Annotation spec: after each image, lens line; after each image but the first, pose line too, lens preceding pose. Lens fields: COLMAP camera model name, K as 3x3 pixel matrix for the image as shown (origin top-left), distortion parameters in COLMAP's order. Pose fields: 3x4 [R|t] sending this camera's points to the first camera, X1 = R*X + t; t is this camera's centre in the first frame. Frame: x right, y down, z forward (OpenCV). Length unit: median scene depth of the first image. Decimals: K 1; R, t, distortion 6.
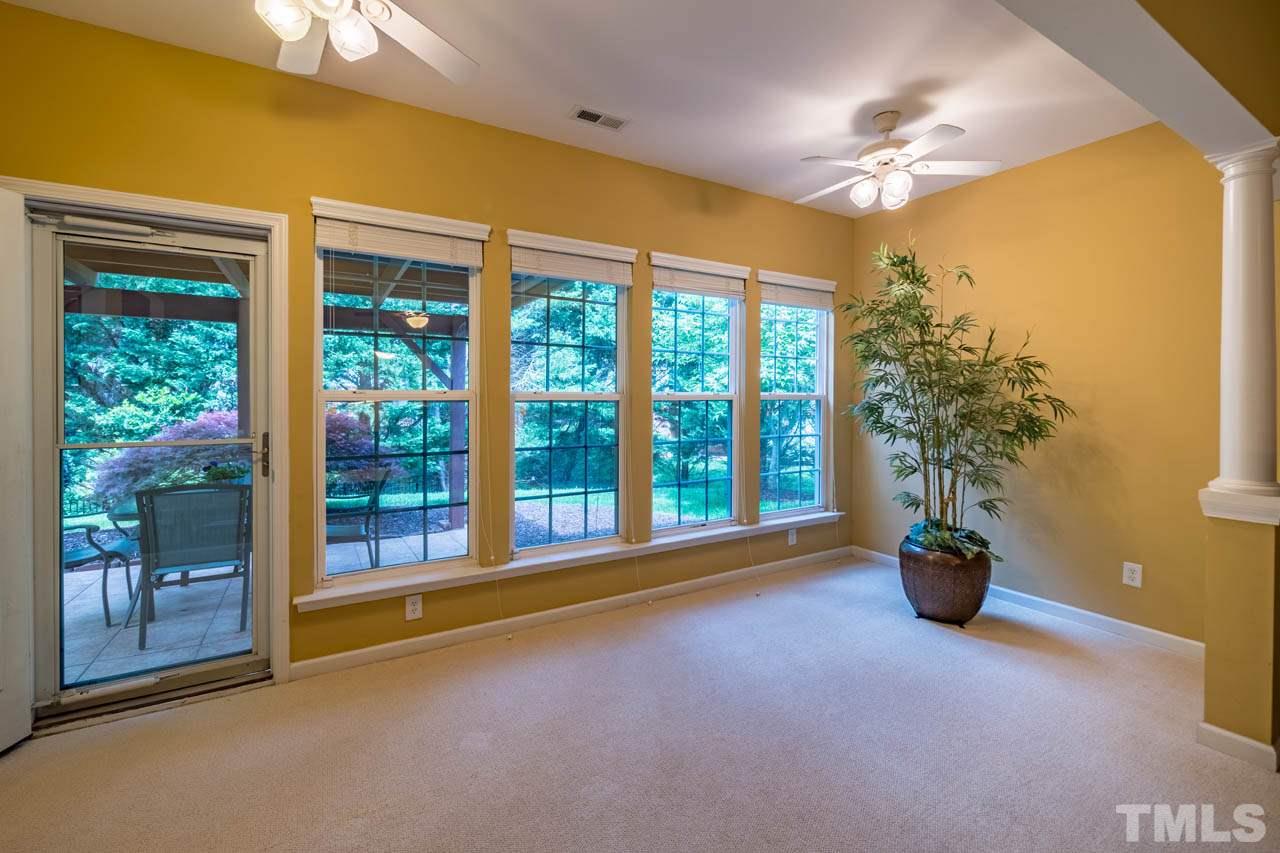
lens RADIAL K [[543.8, 0, 629.6], [0, 543.8, 393.2], [0, 0, 1]] dist [-0.000735, 0.000179]
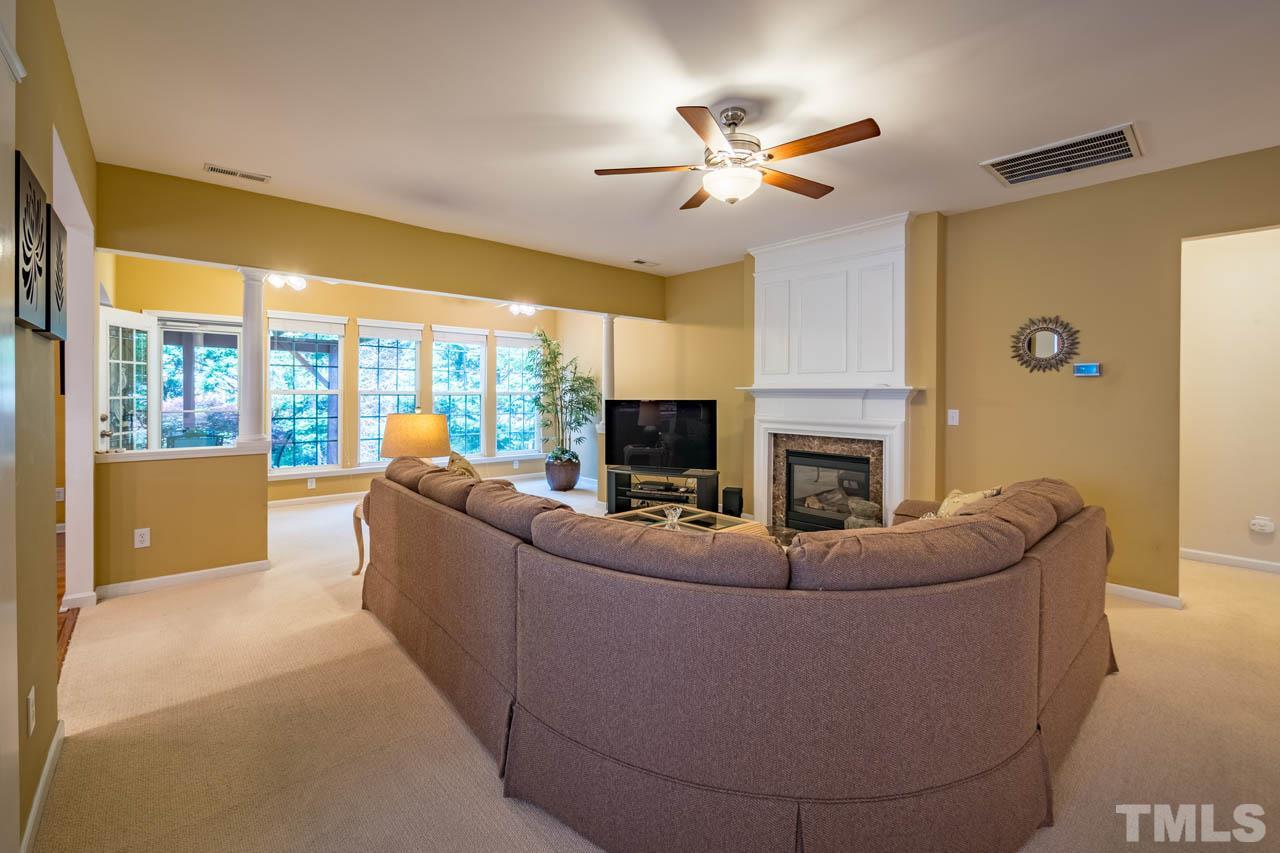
lens RADIAL K [[543.8, 0, 629.6], [0, 543.8, 393.2], [0, 0, 1]] dist [-0.000735, 0.000179]
pose [[0.980674, 0.003739, 0.195615, 0.410283], [-0.004631, 0.999981, 0.004104, -0.005162], [-0.195596, -0.004931, 0.980672, -1.317804]]
